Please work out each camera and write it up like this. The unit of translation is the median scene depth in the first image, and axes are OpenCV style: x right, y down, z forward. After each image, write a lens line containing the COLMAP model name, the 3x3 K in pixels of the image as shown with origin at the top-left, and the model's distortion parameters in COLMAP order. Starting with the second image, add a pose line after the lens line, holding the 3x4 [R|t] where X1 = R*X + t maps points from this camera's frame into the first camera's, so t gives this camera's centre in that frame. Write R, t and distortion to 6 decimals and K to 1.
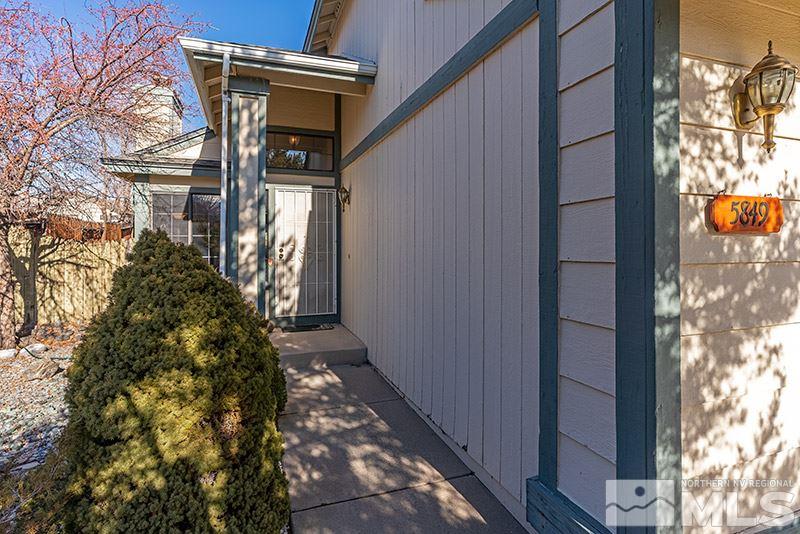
lens RADIAL K [[416.7, 0, 404.9], [0, 416.7, 258.9], [0, 0, 1]] dist [0.004871, 0.000844]
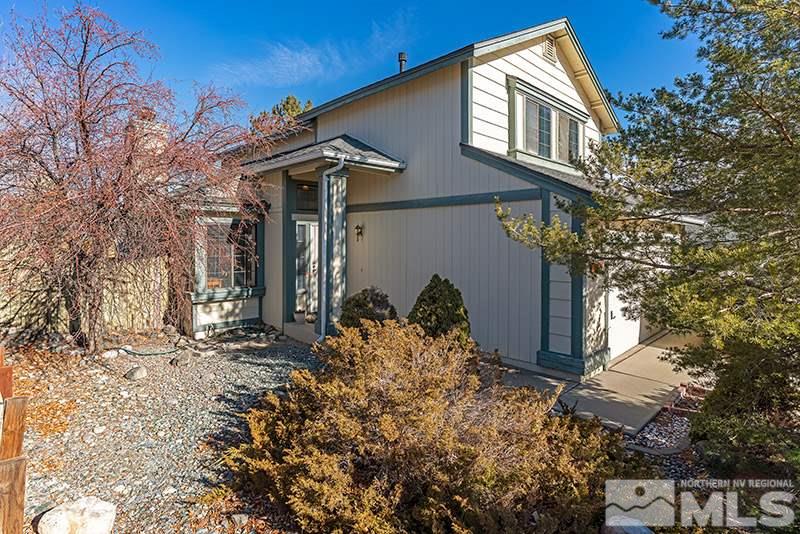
lens RADIAL K [[416.7, 0, 394.6], [0, 416.7, 265.2], [0, 0, 1]] dist [0.004871, 0.000844]
pose [[0.912142, -0.019598, 0.409405, -0.841496], [0.006903, 0.999449, 0.032464, -0.093853], [-0.409816, -0.026786, 0.911775, -0.596514]]
